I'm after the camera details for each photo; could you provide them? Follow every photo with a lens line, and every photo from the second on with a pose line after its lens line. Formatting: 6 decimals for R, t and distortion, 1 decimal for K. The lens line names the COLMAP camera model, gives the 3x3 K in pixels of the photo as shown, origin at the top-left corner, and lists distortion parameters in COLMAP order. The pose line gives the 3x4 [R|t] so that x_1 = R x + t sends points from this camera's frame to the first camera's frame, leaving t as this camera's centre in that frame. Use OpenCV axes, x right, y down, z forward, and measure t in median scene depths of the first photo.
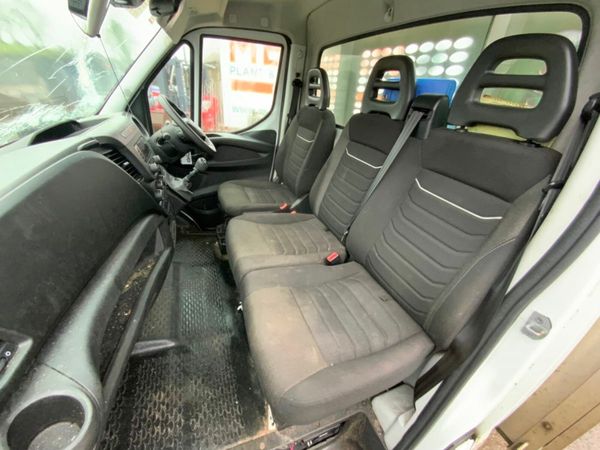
lens RADIAL K [[241.7, 0, 300.0], [0, 241.7, 226.2], [0, 0, 1]] dist [0.003748, -0.003378]
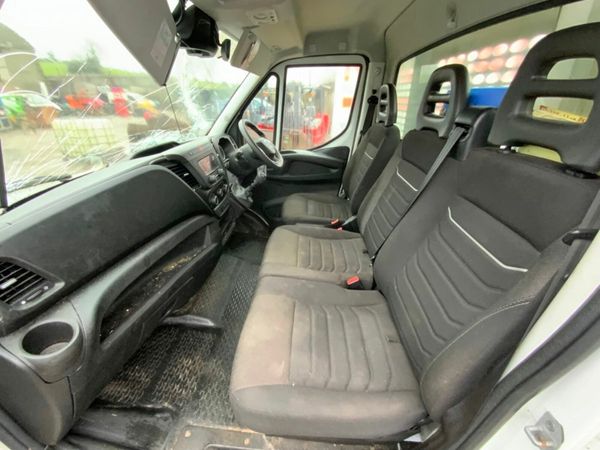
lens RADIAL K [[241.7, 0, 299.6], [0, 241.7, 227.0], [0, 0, 1]] dist [0.003748, -0.003378]
pose [[0.911904, 0.128016, -0.389926, 0.323885], [-0.147139, 0.988925, -0.019434, -0.034271], [0.383120, 0.075096, 0.920641, 0.036241]]
